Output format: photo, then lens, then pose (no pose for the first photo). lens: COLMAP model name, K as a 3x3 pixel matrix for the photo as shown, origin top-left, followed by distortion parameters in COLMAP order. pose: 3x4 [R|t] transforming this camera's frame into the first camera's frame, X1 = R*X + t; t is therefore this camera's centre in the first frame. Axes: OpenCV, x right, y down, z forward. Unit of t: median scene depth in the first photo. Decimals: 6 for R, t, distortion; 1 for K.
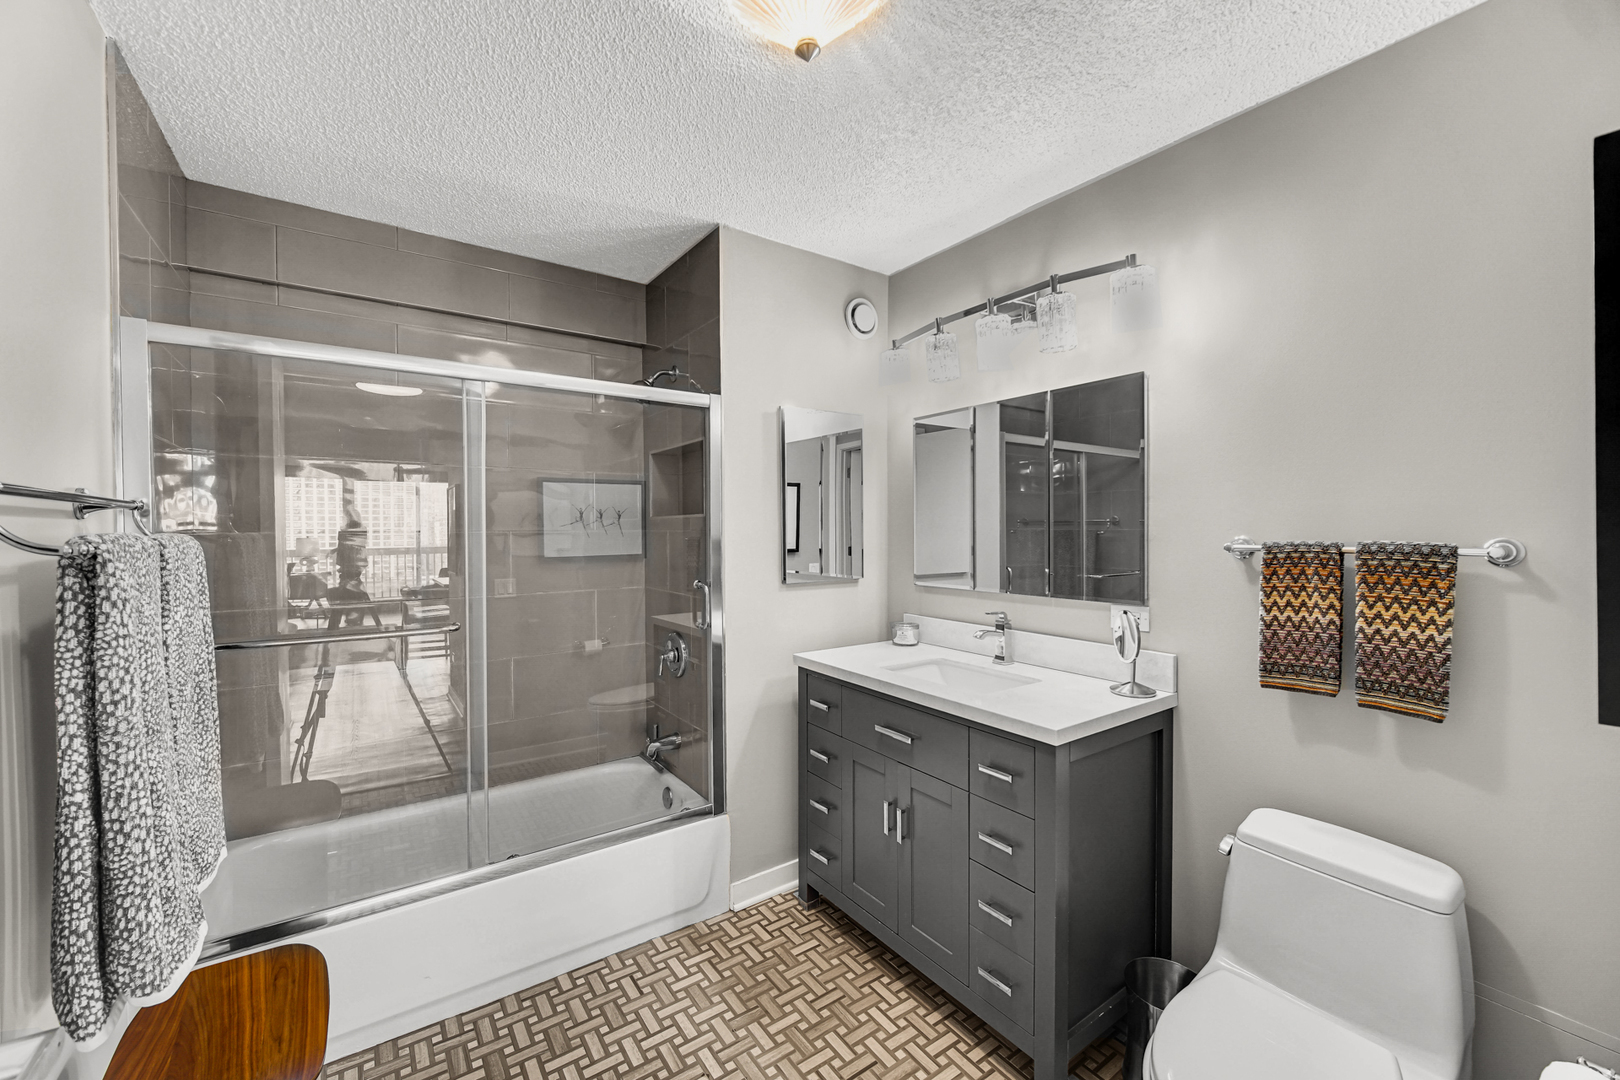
lens RADIAL K [[645.4, 0, 809.3], [0, 645.4, 530.9], [0, 0, 1]] dist [-0.001132, -0.000175]
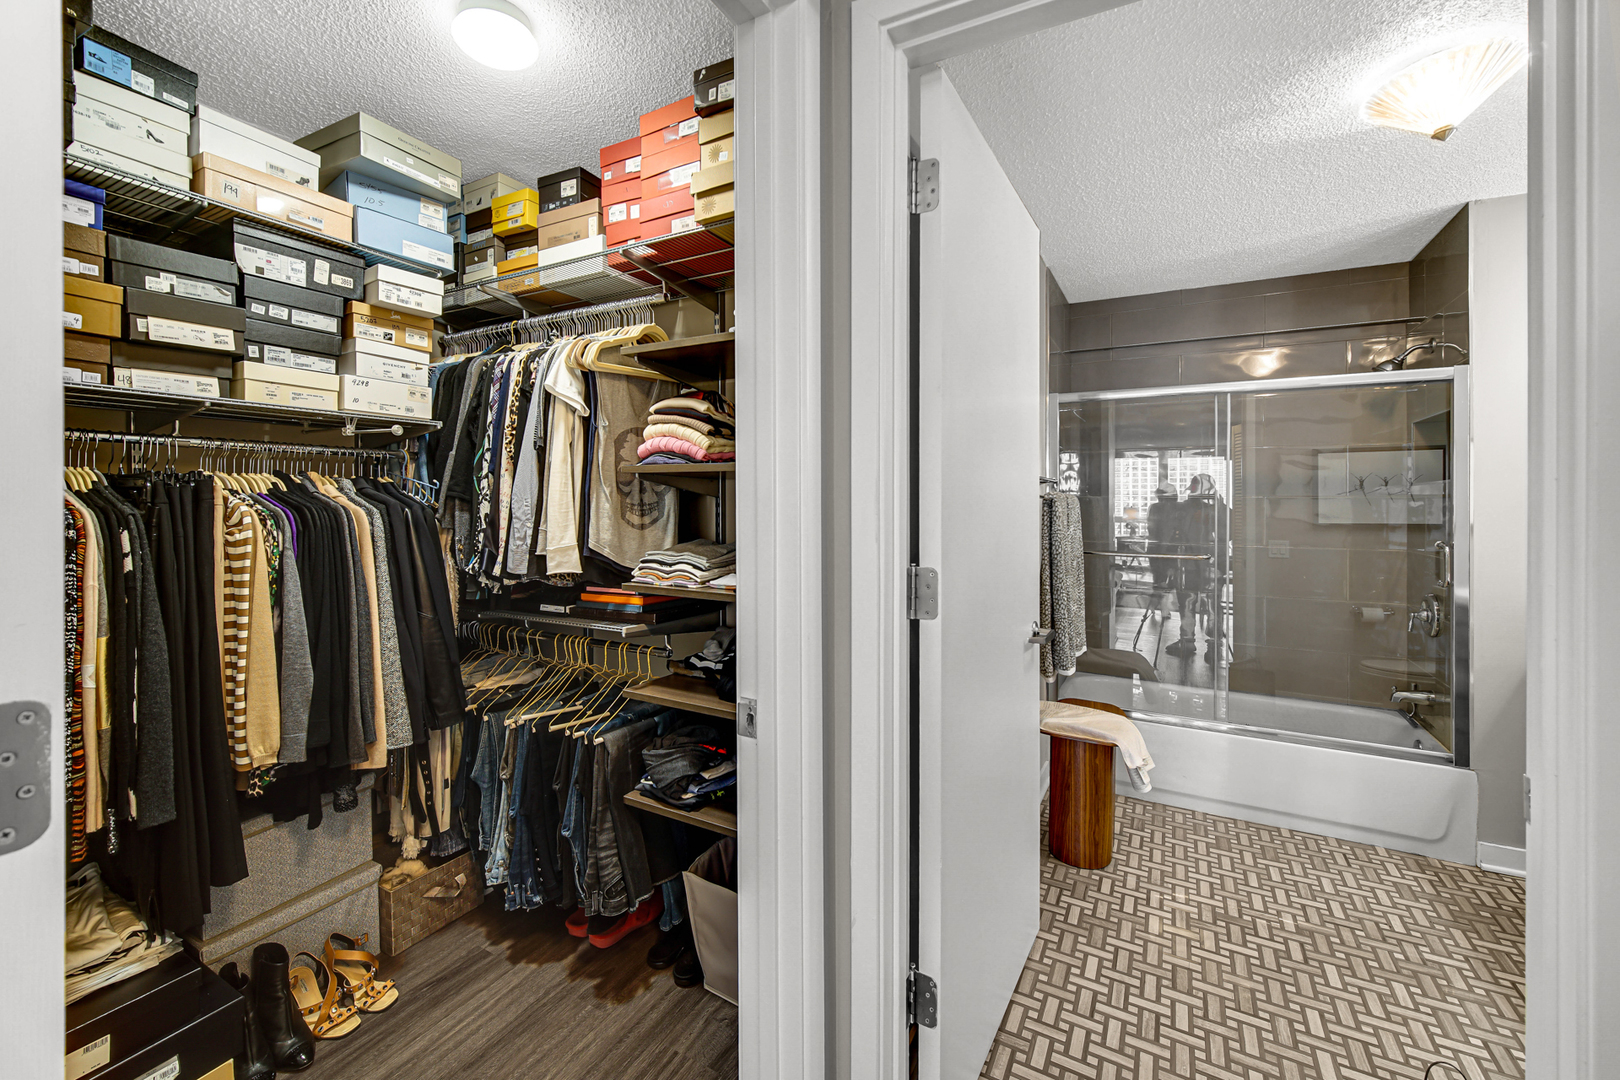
lens RADIAL K [[645.4, 0, 829.7], [0, 645.4, 511.9], [0, 0, 1]] dist [-0.001132, -0.000175]
pose [[0.452524, 0.018389, -0.891563, 0.324292], [-0.007259, 0.999830, 0.016937, 0.017150], [0.891723, -0.001193, 0.452580, -0.387818]]
